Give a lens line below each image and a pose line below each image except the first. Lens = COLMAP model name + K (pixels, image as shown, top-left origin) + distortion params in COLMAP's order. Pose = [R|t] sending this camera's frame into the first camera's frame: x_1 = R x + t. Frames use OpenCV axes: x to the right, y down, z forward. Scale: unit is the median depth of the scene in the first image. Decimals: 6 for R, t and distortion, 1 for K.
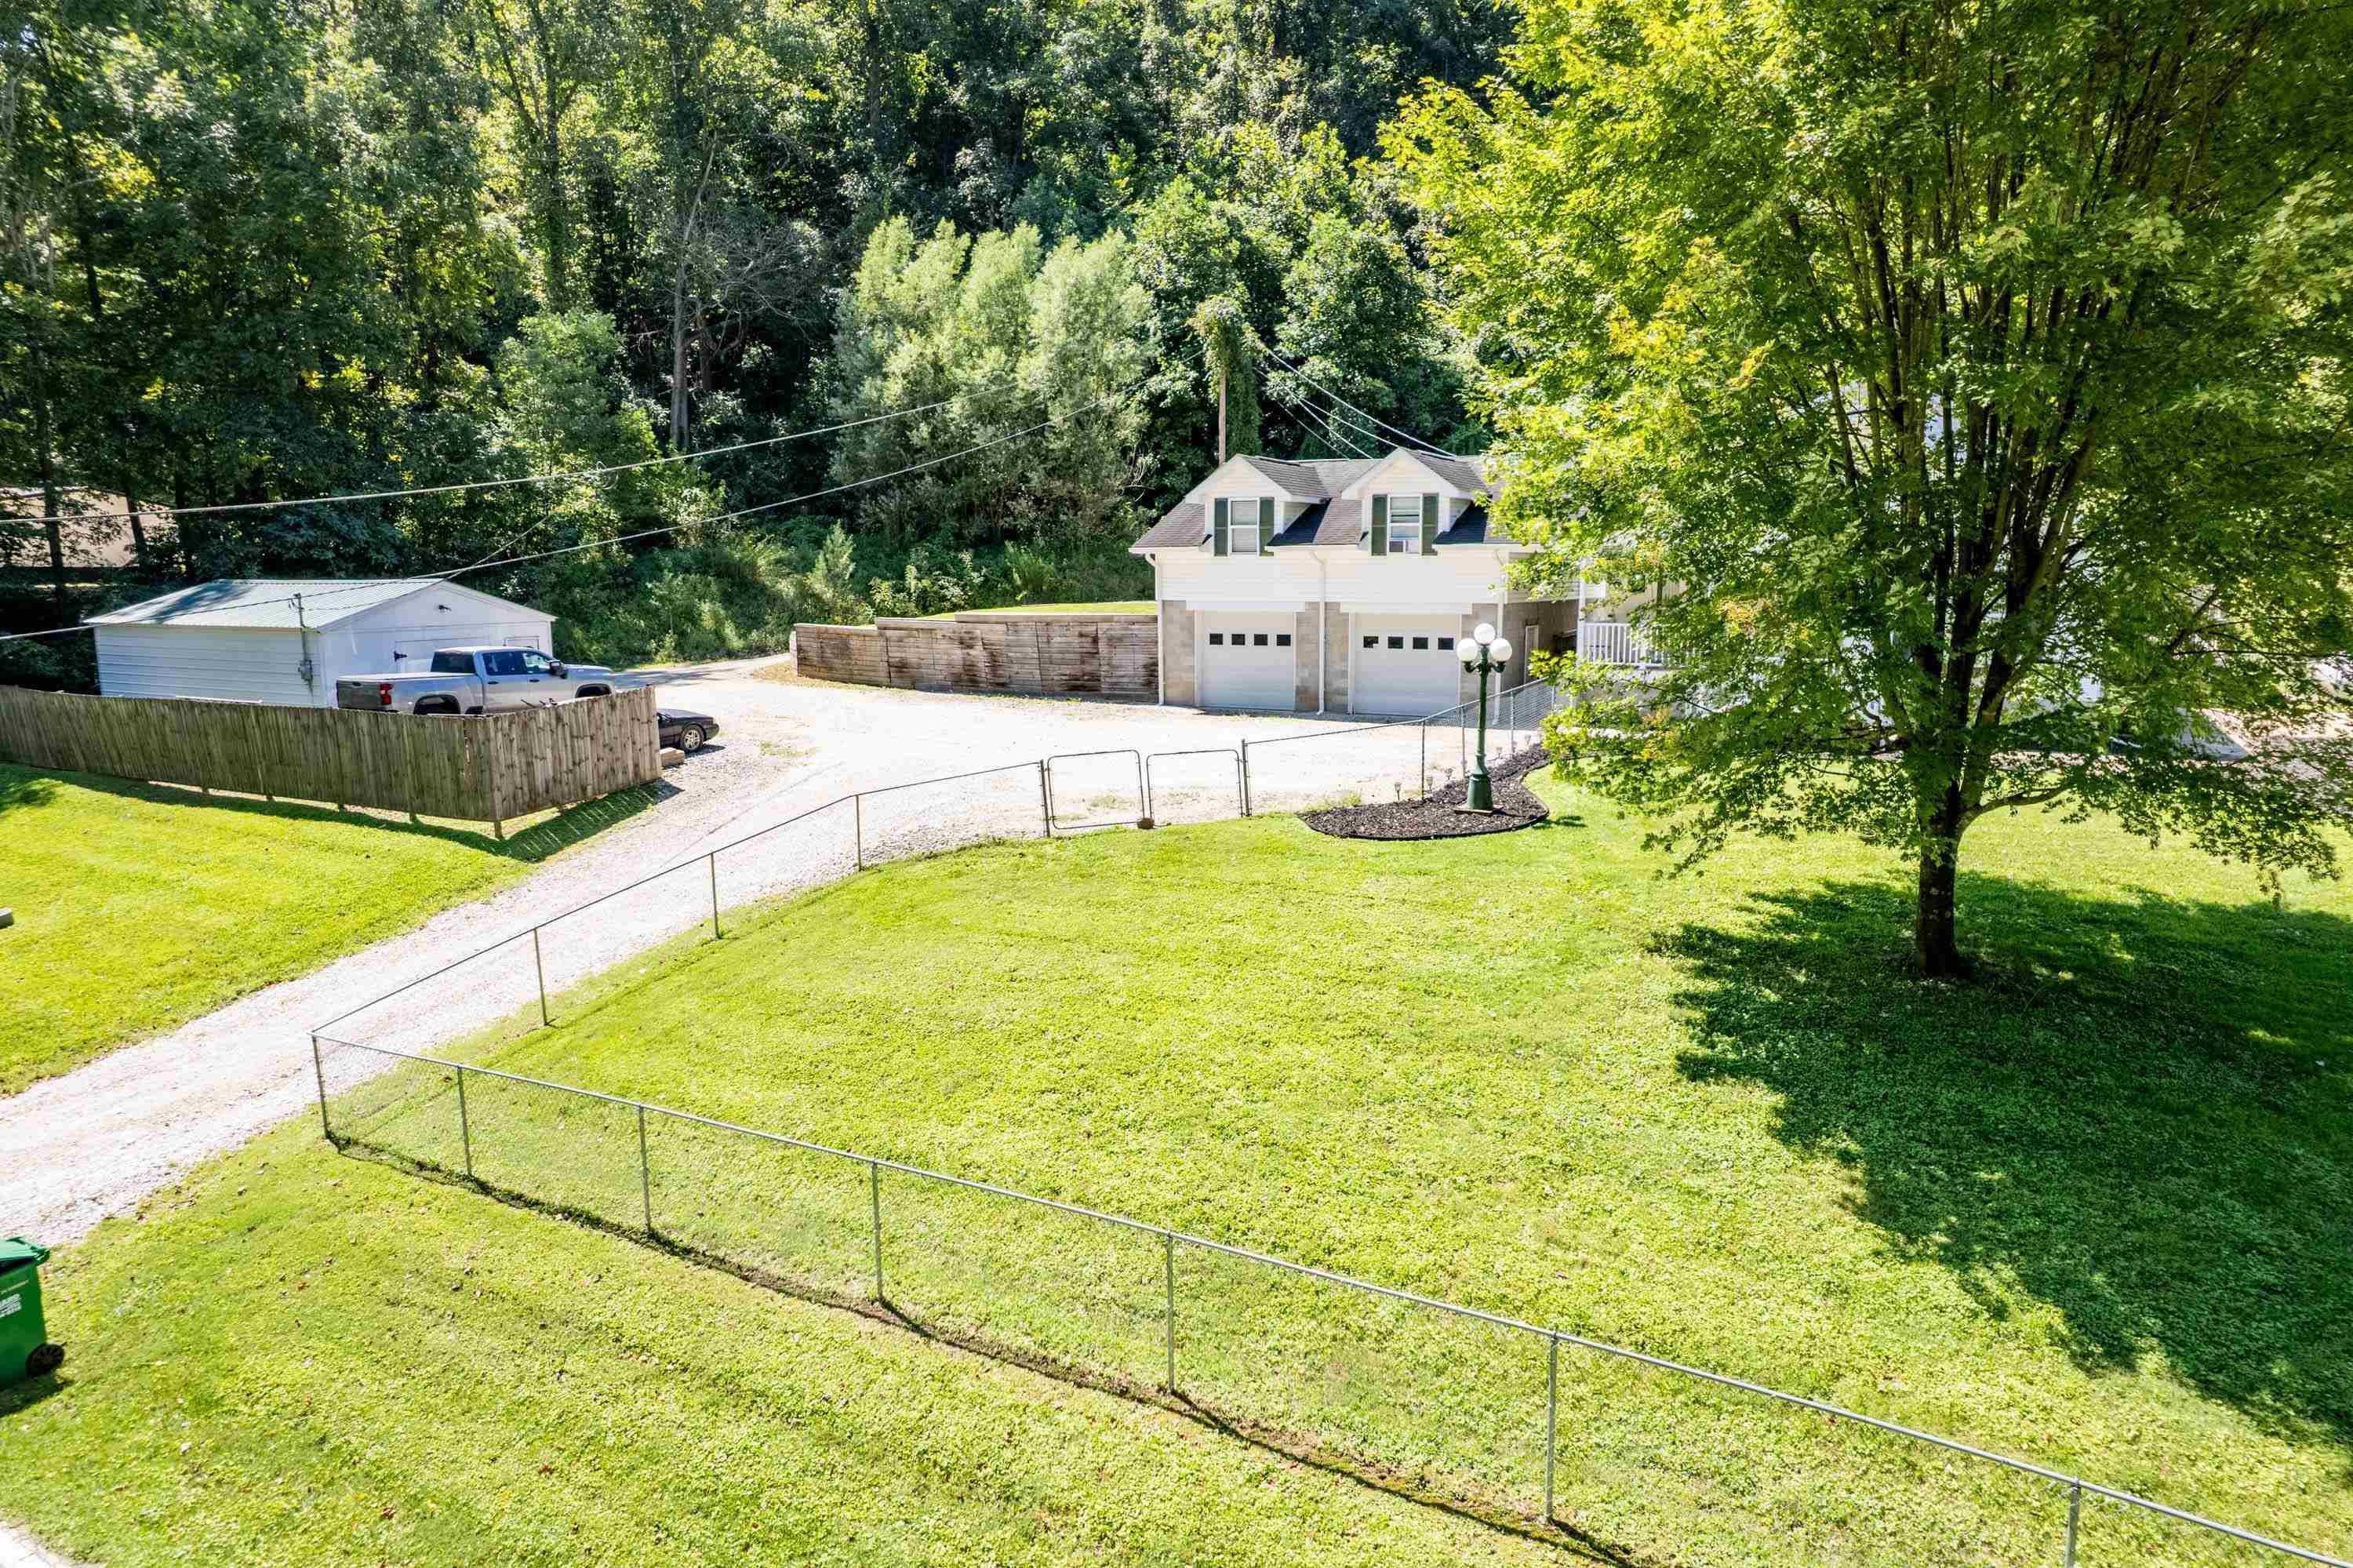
lens RADIAL K [[1520.7, 0, 1181.6], [0, 1520.7, 808.9], [0, 0, 1]] dist [-0.070149, 0.069997]
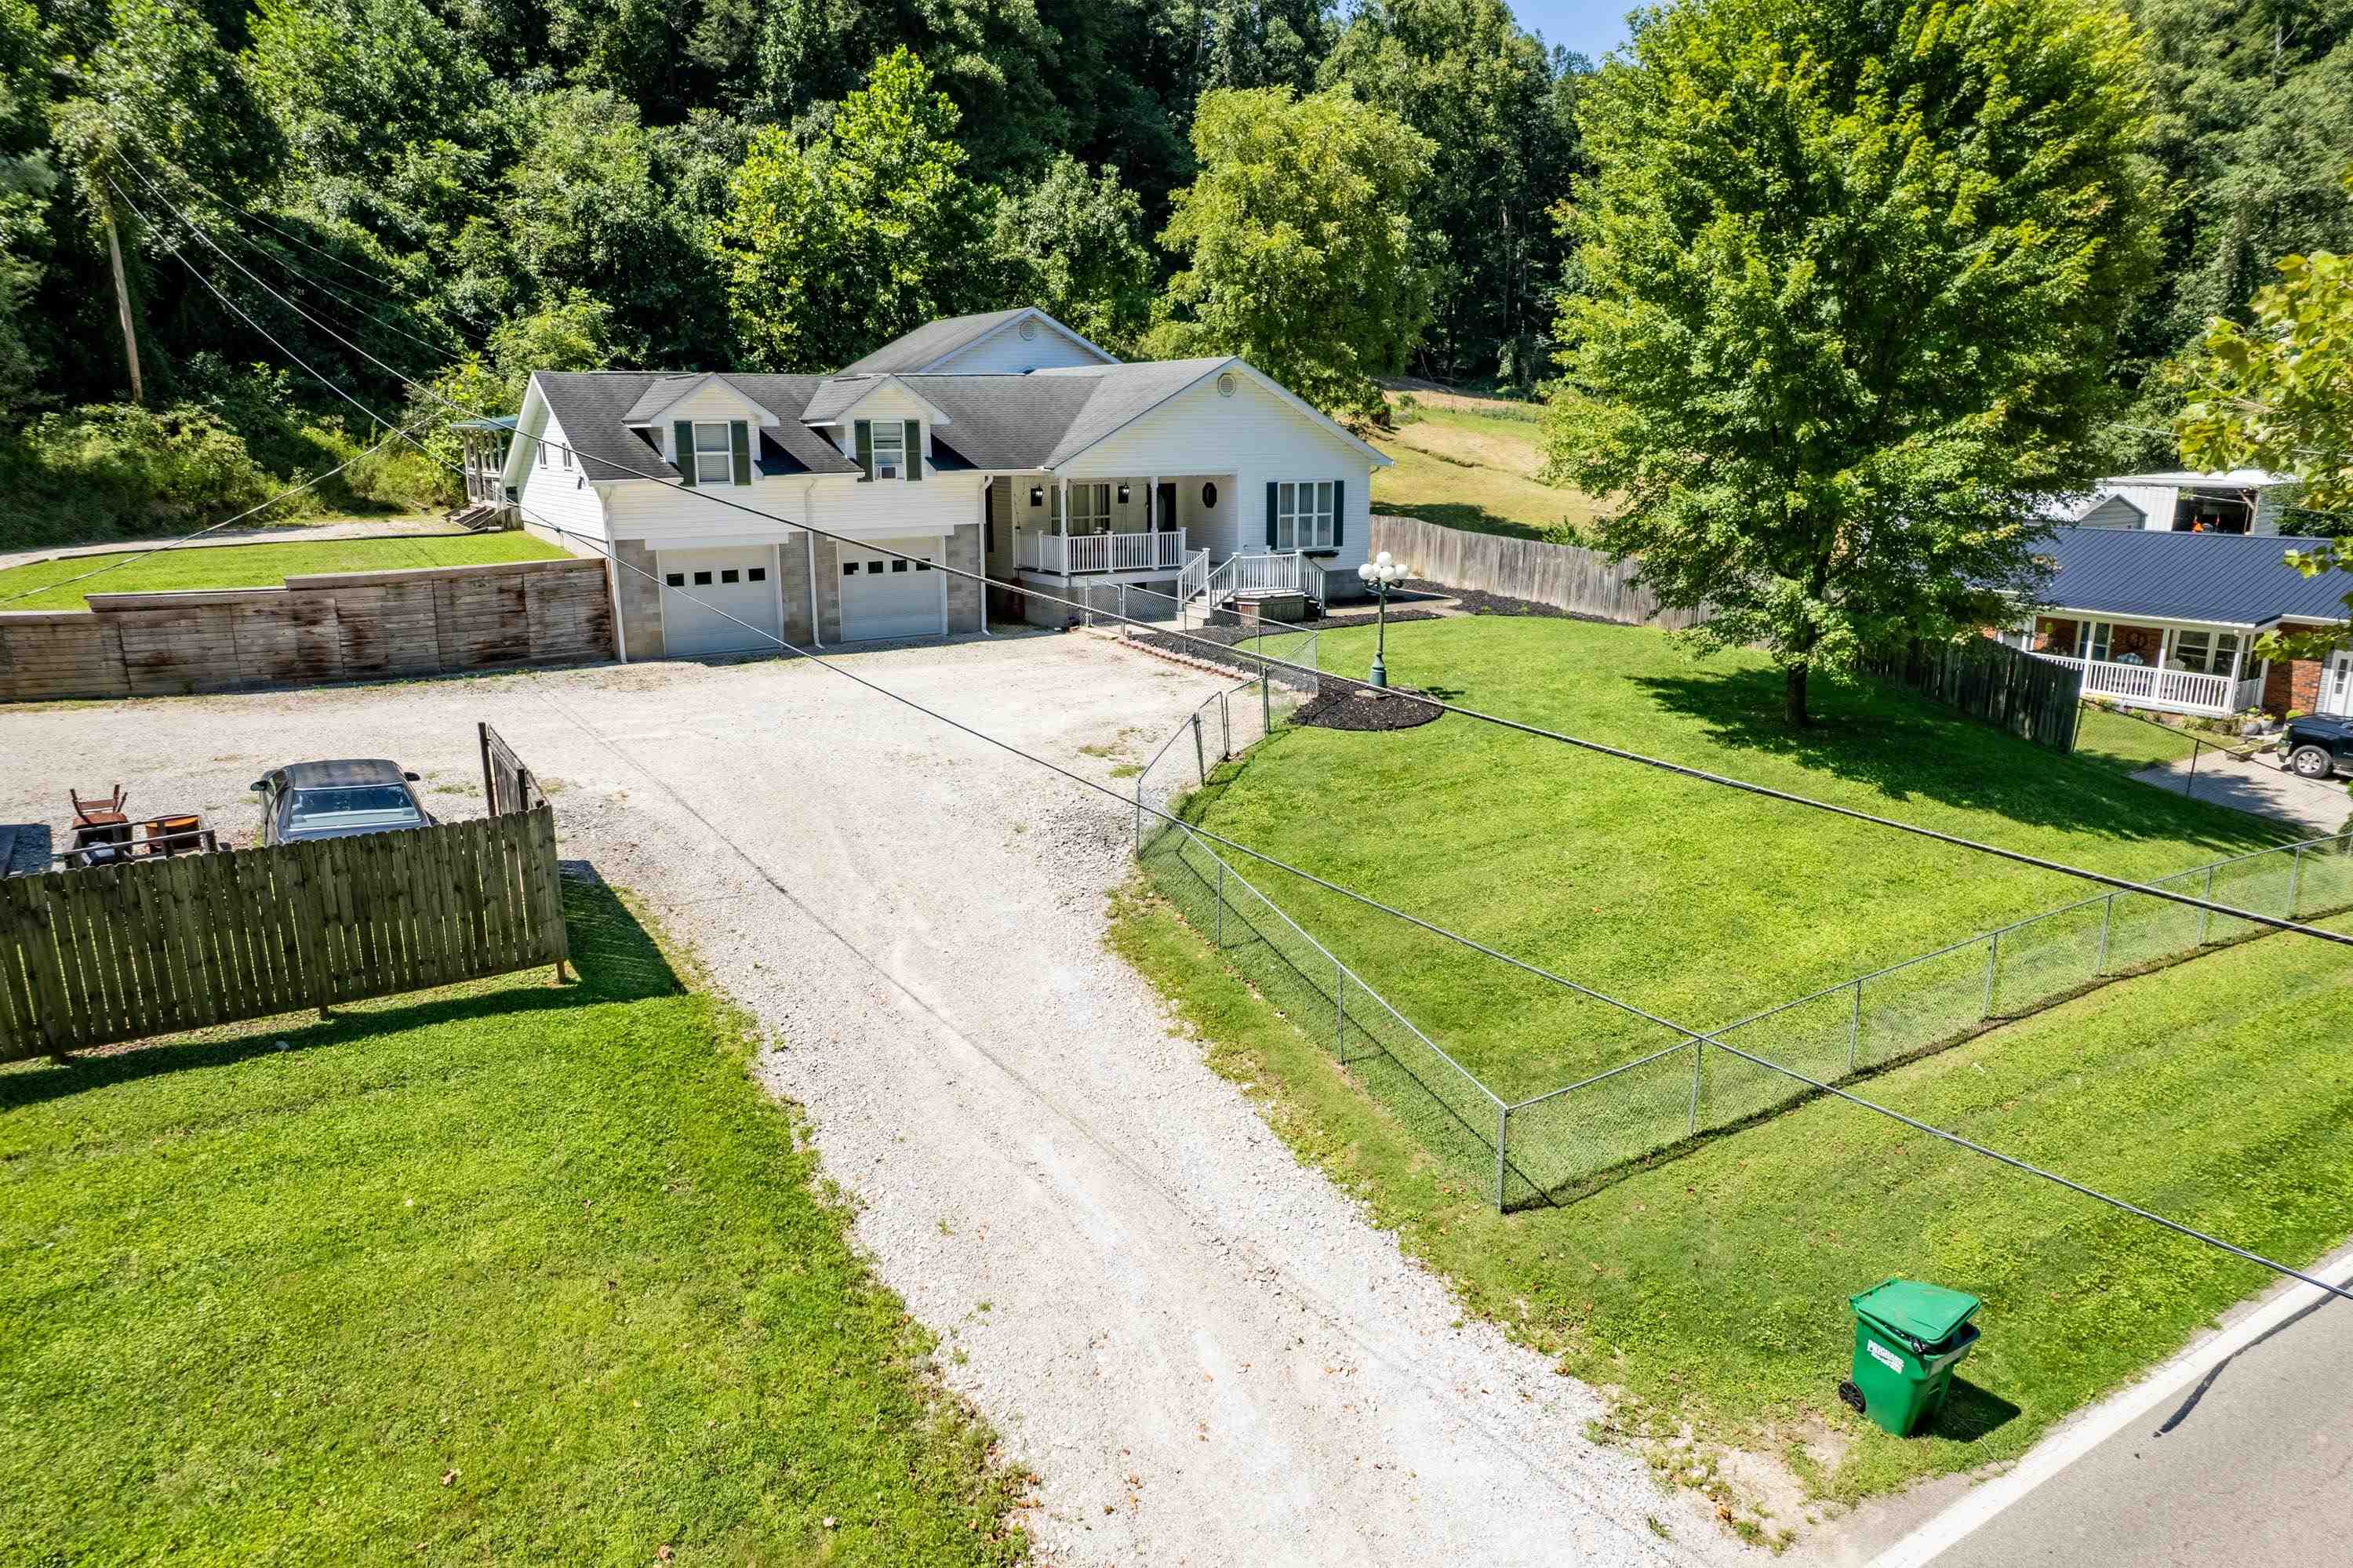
lens RADIAL K [[1520.7, 0, 1181.6], [0, 1520.7, 808.9], [0, 0, 1]] dist [-0.070149, 0.069997]
pose [[0.479365, -0.217505, 0.850236, -0.565811], [0.139694, 0.975361, 0.170754, -0.083199], [-0.866427, 0.036919, 0.497937, 0.282196]]
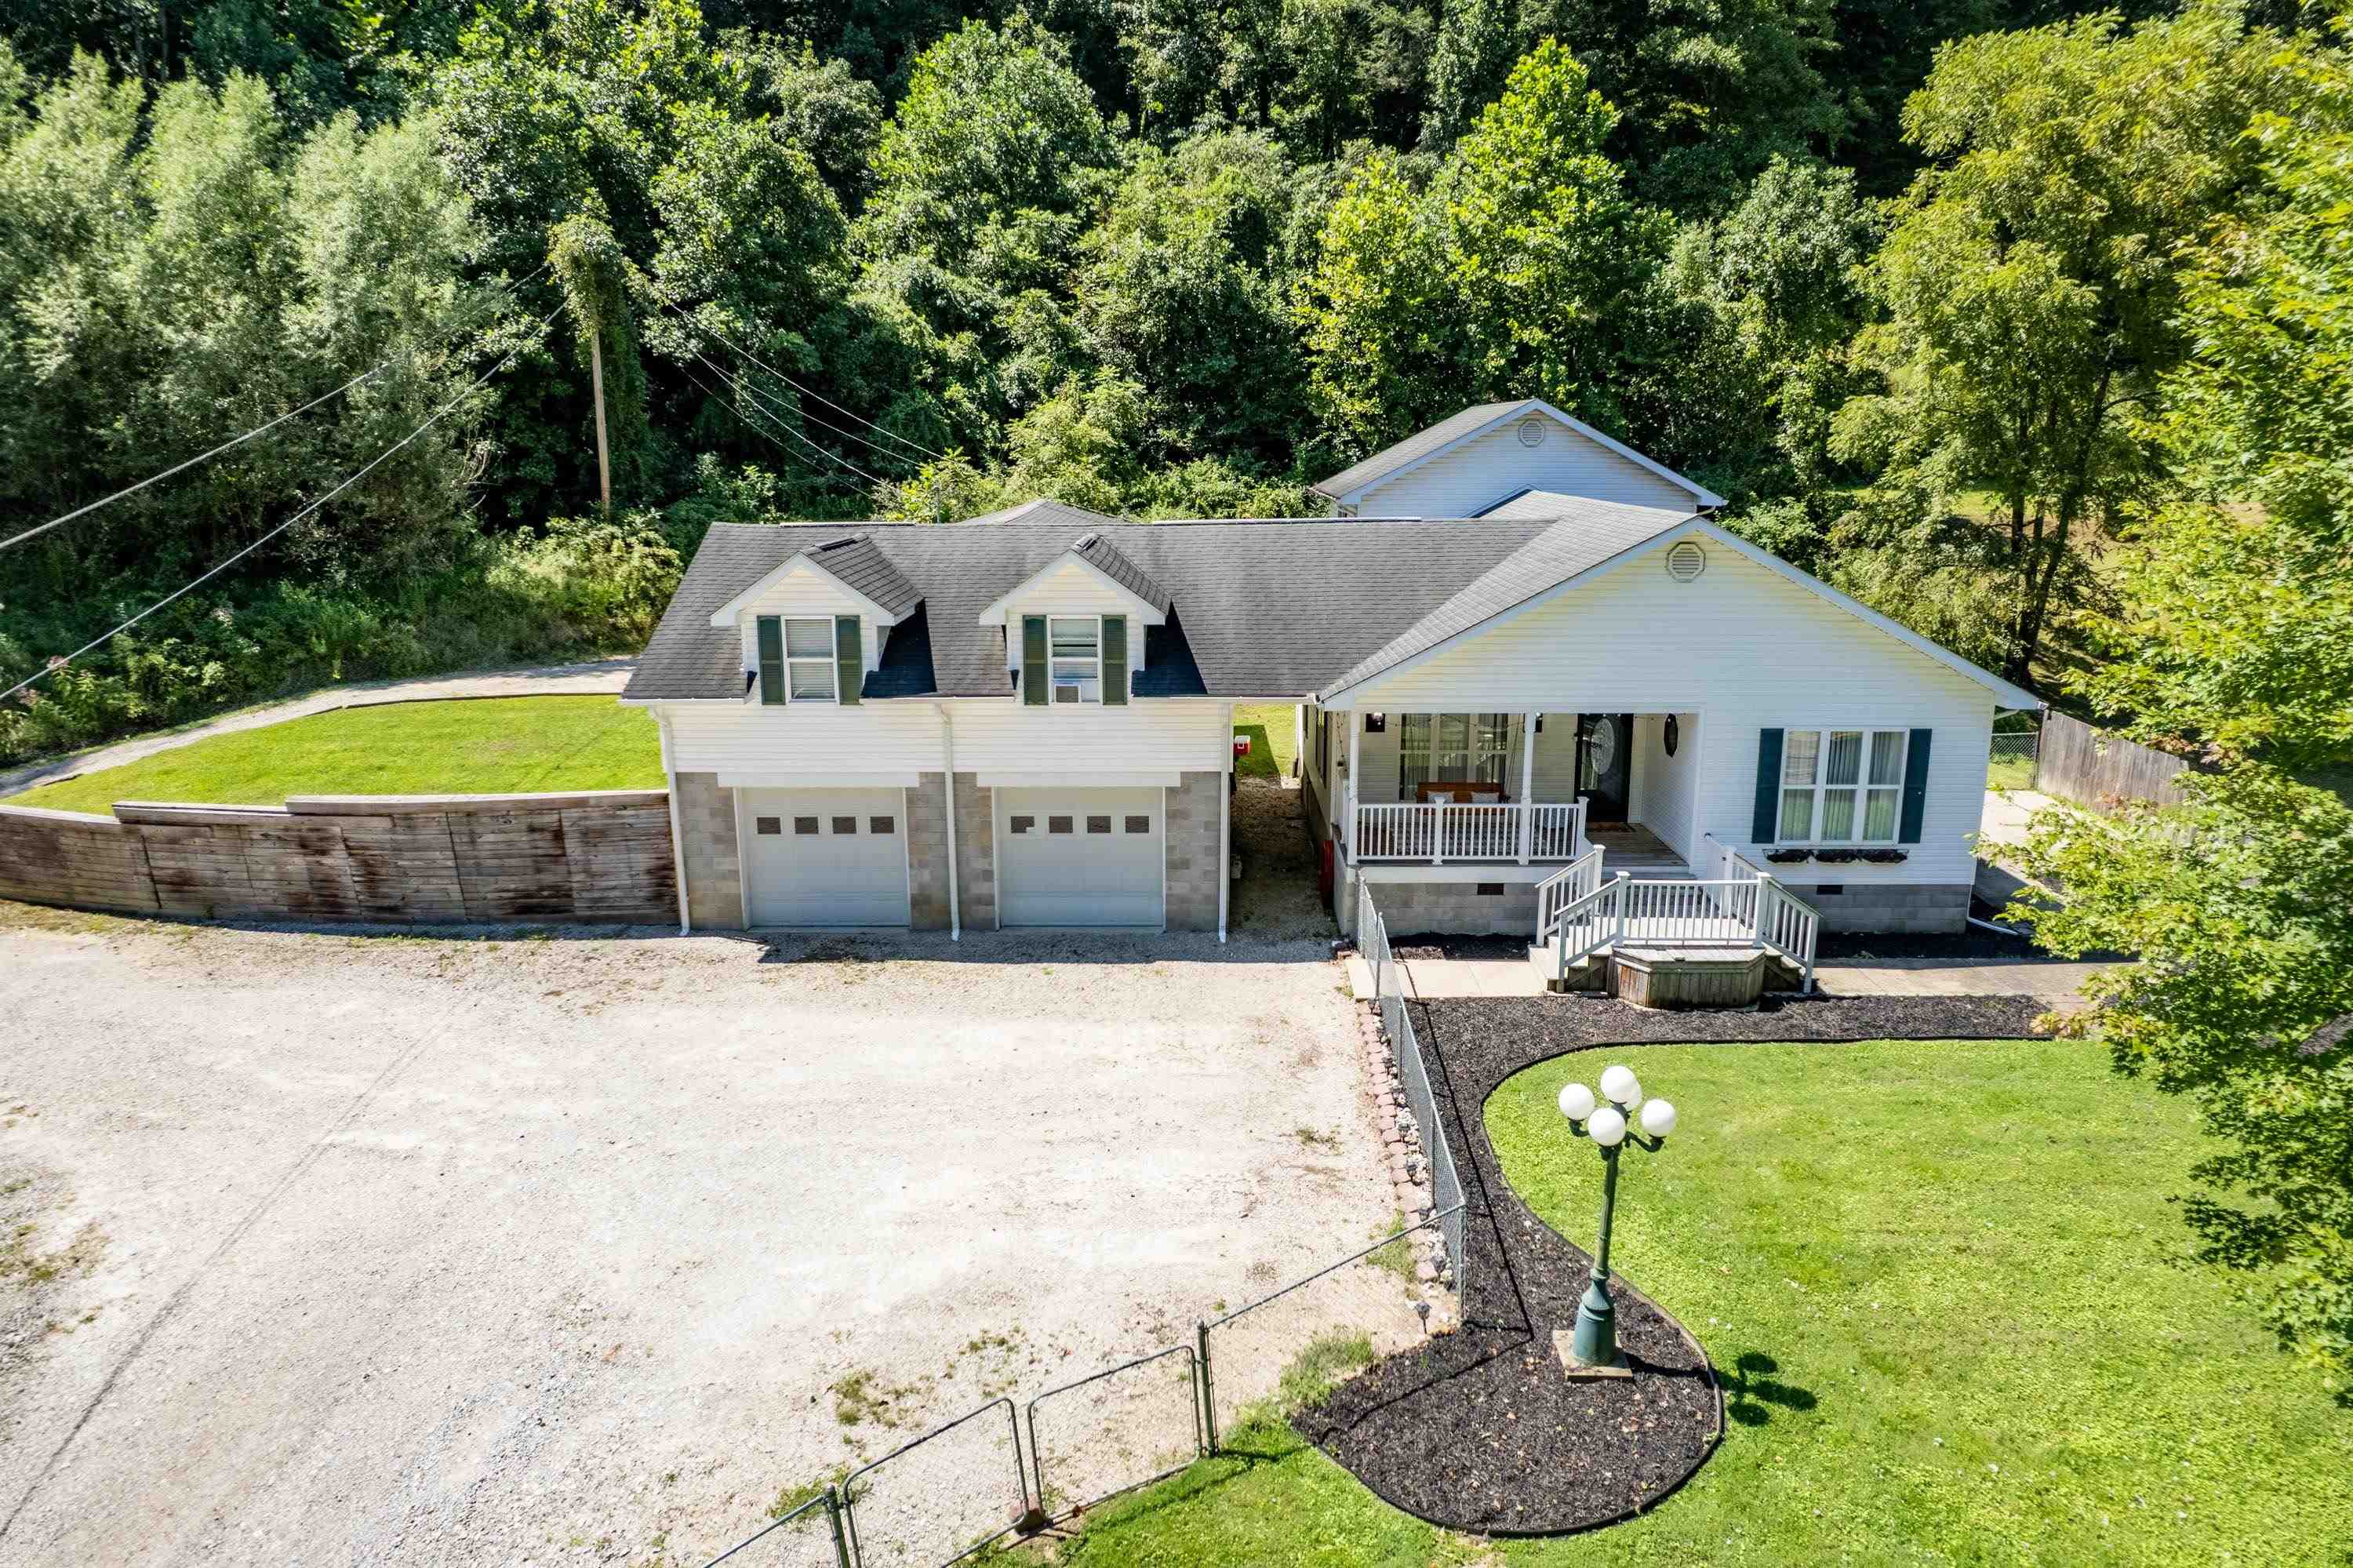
lens RADIAL K [[1520.7, 0, 1181.6], [0, 1520.7, 808.9], [0, 0, 1]] dist [-0.070149, 0.069997]
pose [[0.885563, -0.111682, 0.450893, -0.102365], [0.074578, 0.992259, 0.099300, -0.156046], [-0.458493, -0.054309, 0.887037, 0.318812]]
